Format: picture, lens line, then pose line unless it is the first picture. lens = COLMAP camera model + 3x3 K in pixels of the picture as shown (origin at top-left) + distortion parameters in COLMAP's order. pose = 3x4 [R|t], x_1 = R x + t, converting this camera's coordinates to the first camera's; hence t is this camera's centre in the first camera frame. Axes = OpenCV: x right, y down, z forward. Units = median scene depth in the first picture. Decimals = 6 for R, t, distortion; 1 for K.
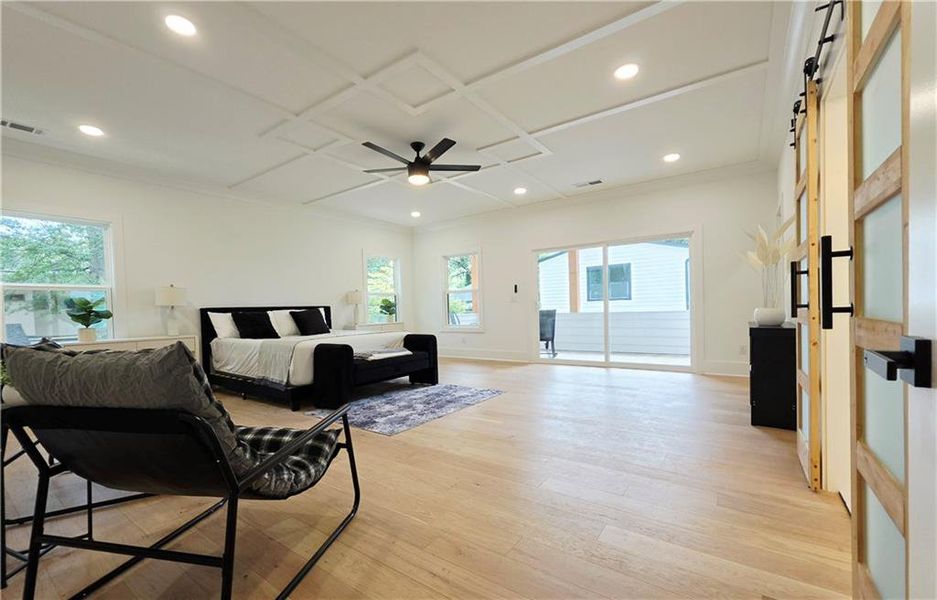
lens RADIAL K [[368.9, 0, 466.2], [0, 368.9, 315.1], [0, 0, 1]] dist [0.000713, 0.000056]
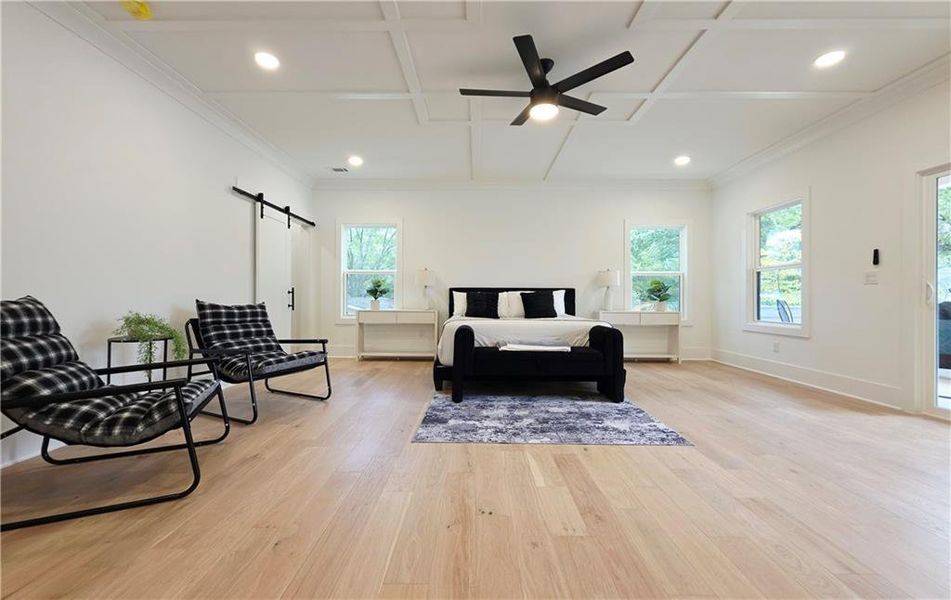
lens RADIAL K [[381.2, 0, 474.6], [0, 381.2, 297.5], [0, 0, 1]] dist [0.001826, -0.000008]
pose [[0.592978, 0.028414, -0.804717, 0.387332], [-0.037235, 0.999276, 0.007846, -0.001495], [0.804357, 0.025311, 0.593607, 0.431984]]
